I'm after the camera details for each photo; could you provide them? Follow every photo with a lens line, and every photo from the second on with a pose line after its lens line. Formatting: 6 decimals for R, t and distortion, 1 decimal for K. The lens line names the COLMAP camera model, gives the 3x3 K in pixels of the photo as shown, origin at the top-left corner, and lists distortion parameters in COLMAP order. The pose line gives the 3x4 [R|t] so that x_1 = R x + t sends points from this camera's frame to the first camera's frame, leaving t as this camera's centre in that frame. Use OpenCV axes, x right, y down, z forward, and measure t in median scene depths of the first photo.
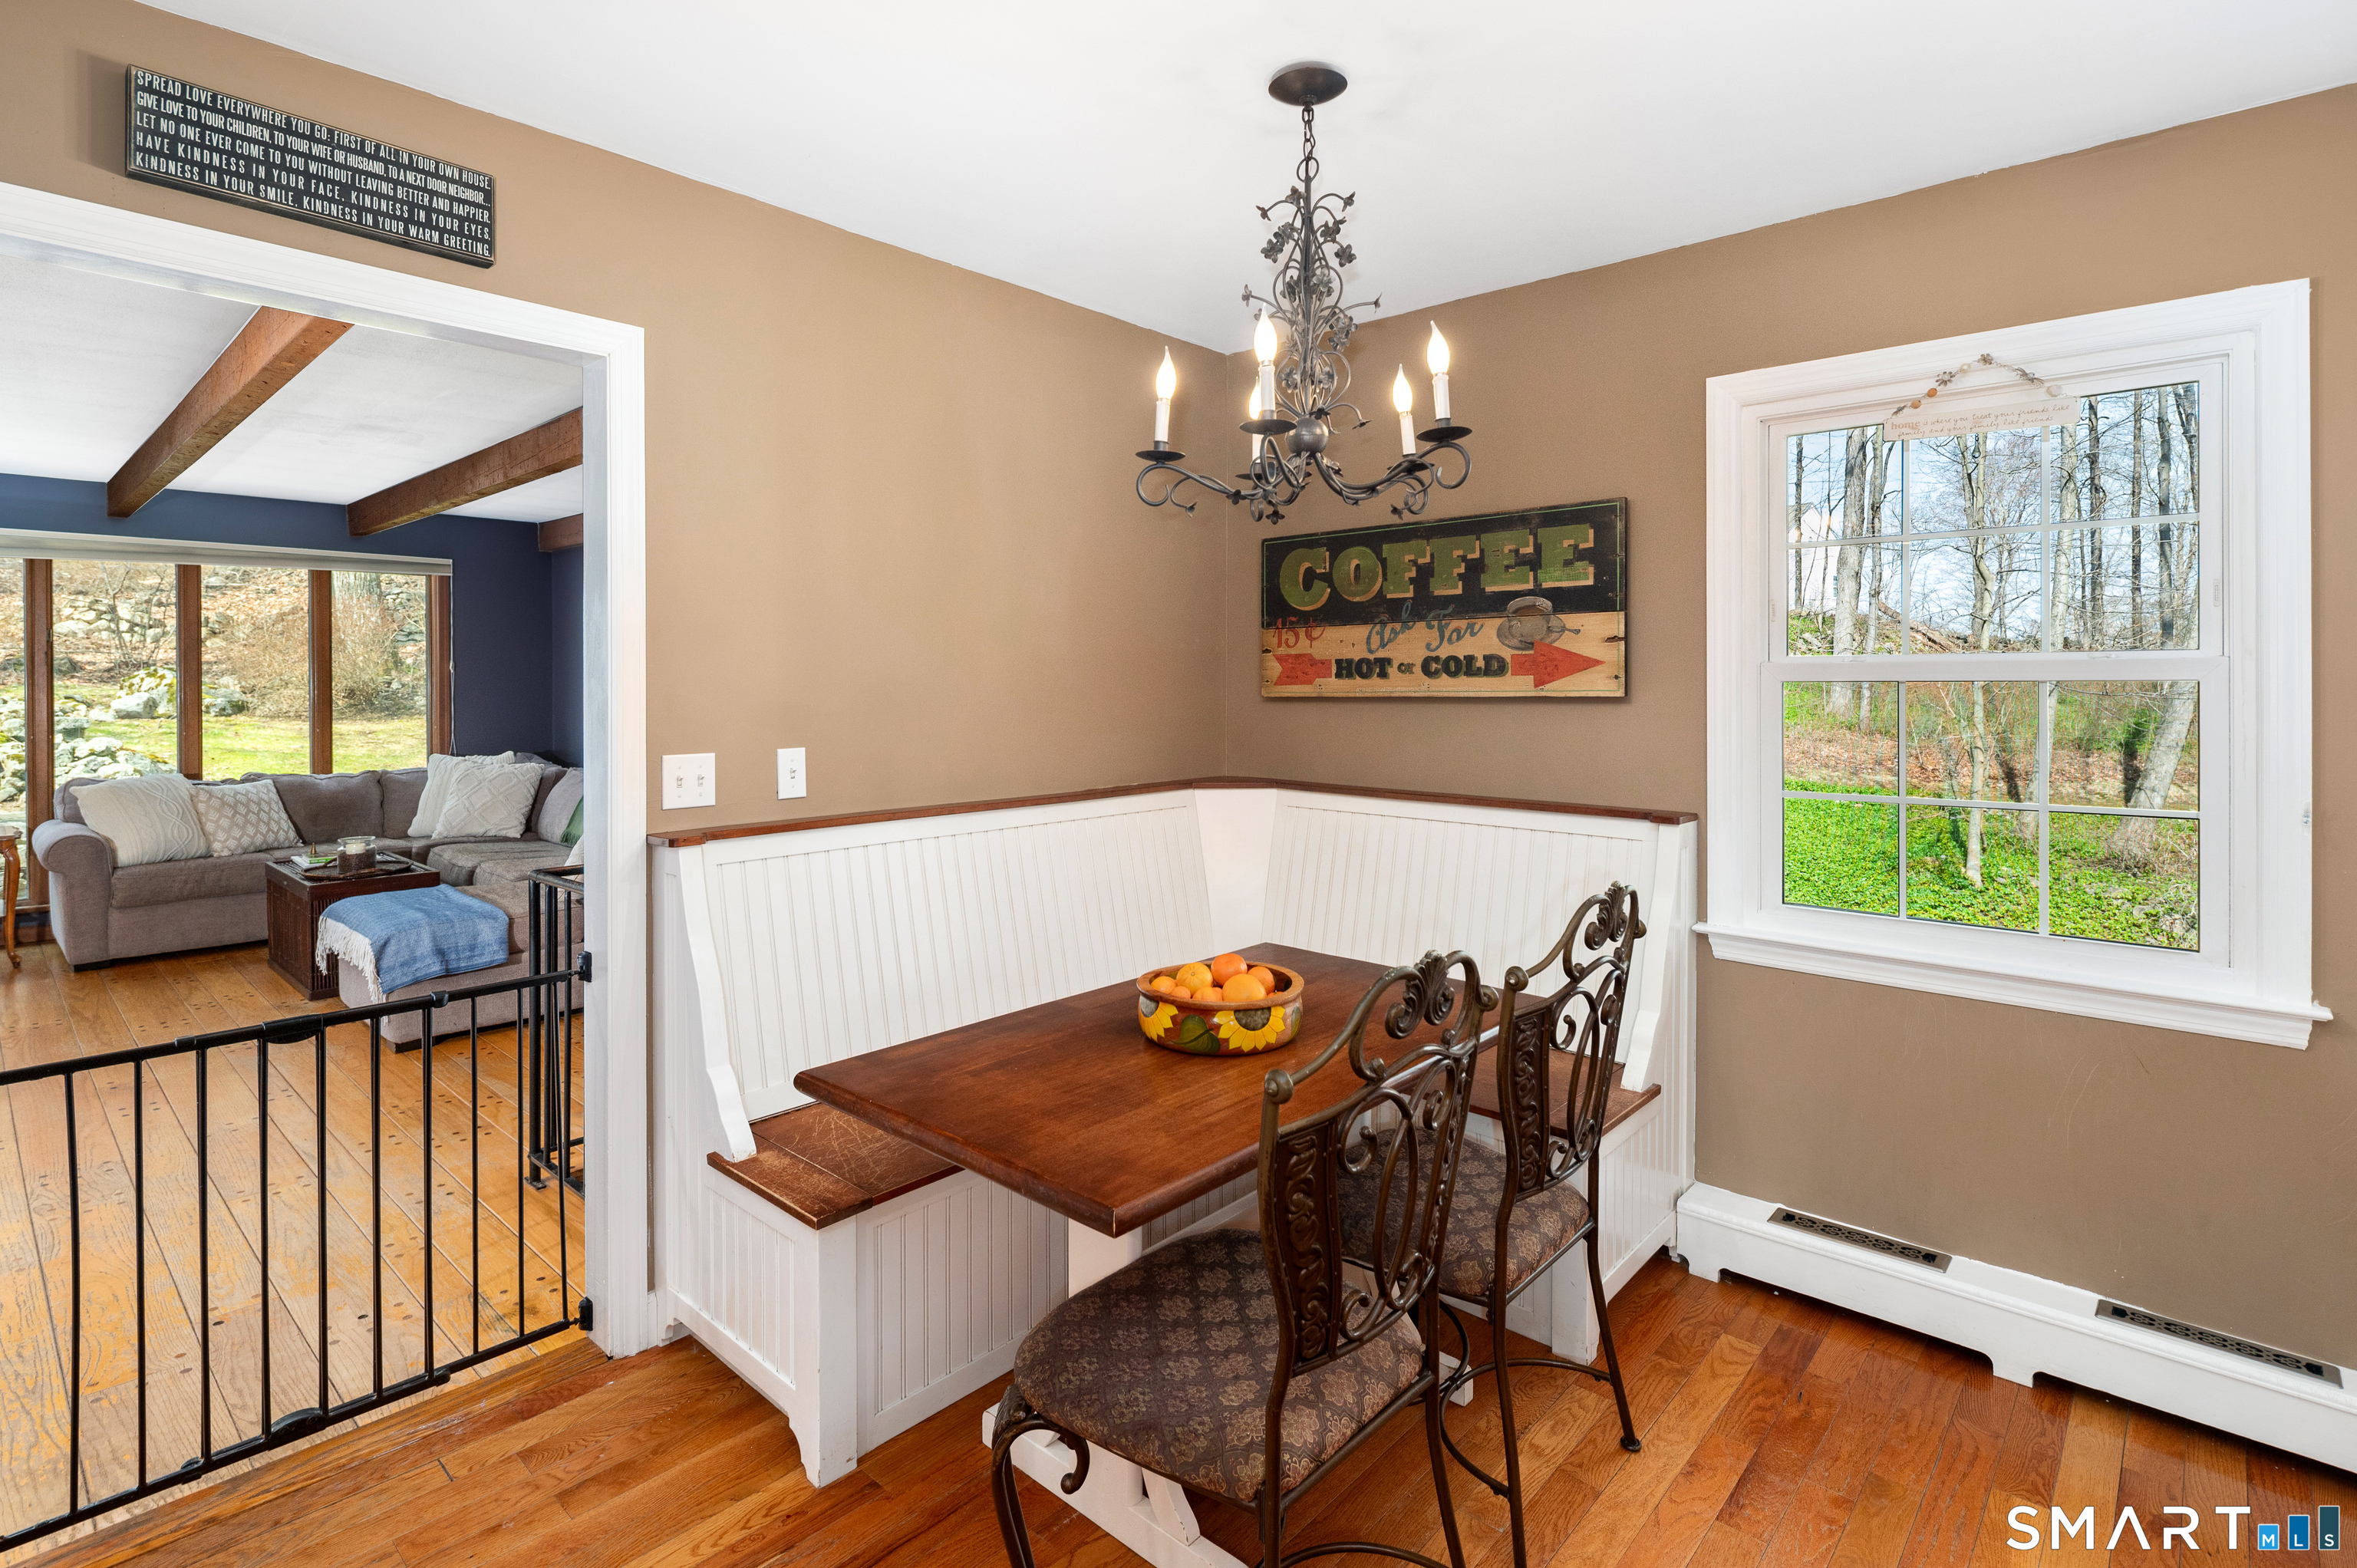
lens RADIAL K [[1151.5, 0, 1197.8], [0, 1151.5, 694.3], [0, 0, 1]] dist [0.007552, -0.005737]
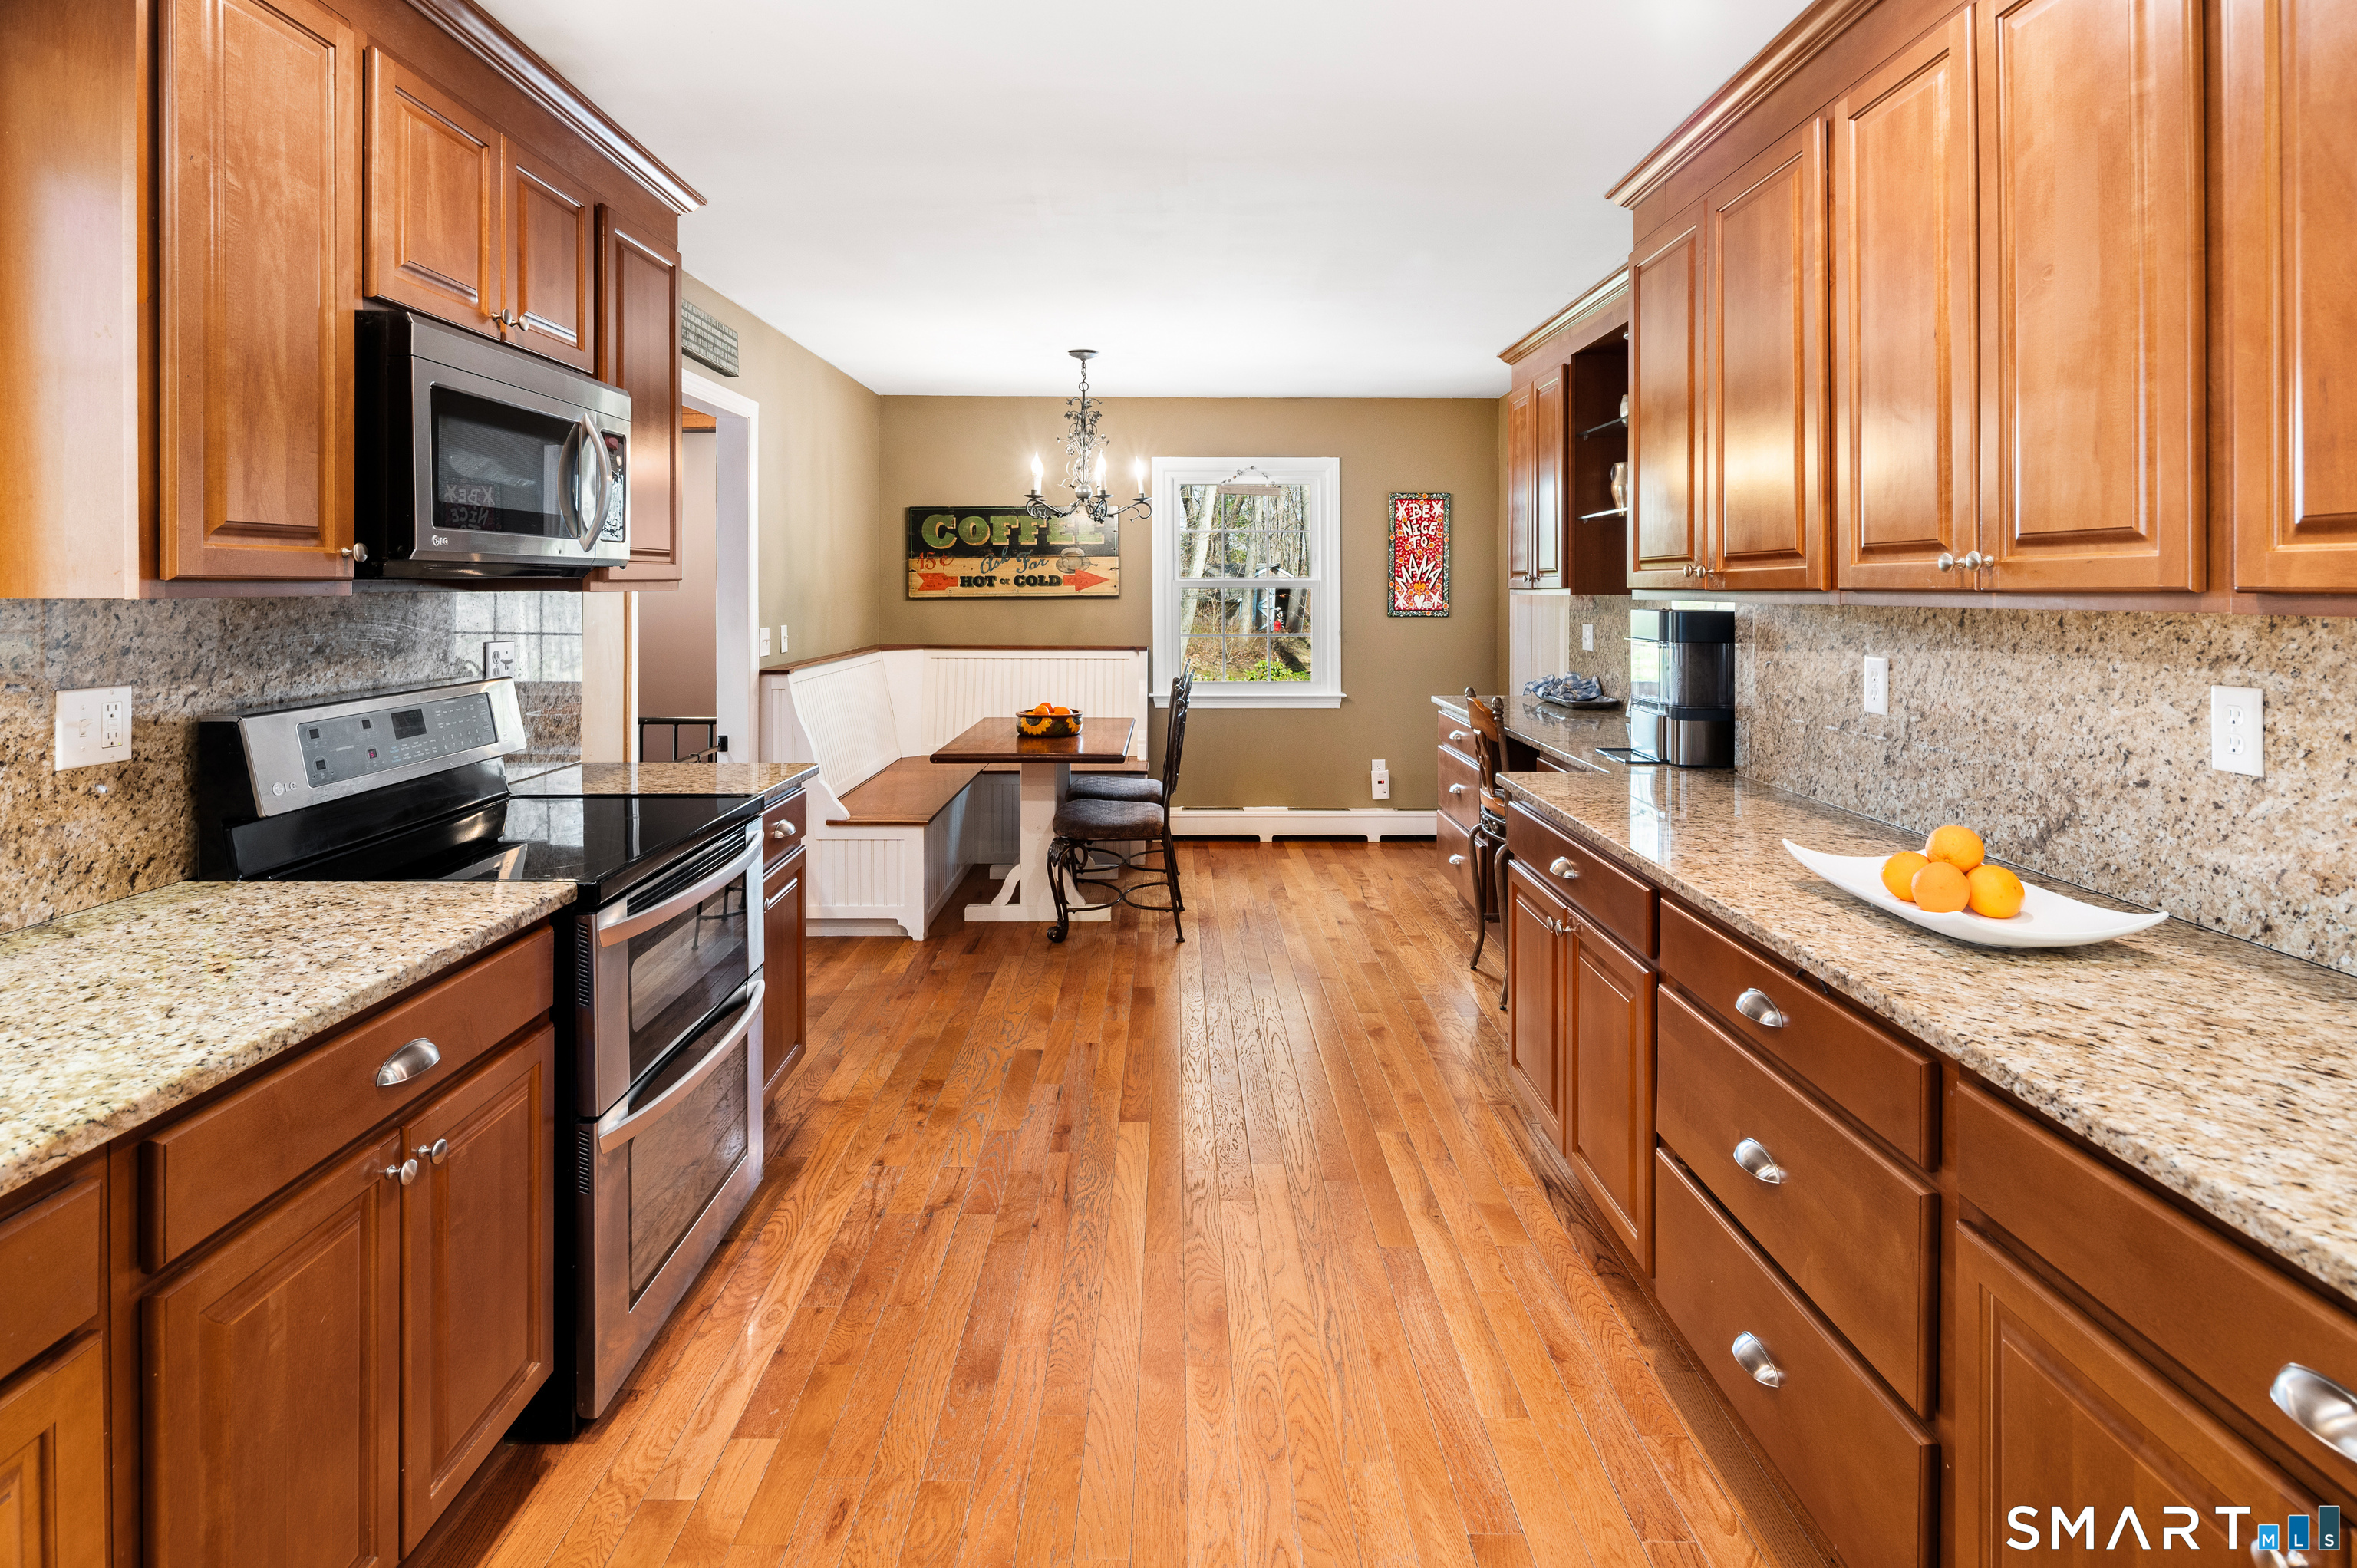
lens RADIAL K [[1151.5, 0, 1200.2], [0, 1151.5, 590.5], [0, 0, 1]] dist [0.007552, -0.005737]
pose [[0.728411, -0.001632, 0.685139, -0.876738], [0.007833, 0.999952, -0.005945, 0.006251], [-0.685096, 0.009697, 0.728388, -0.611860]]
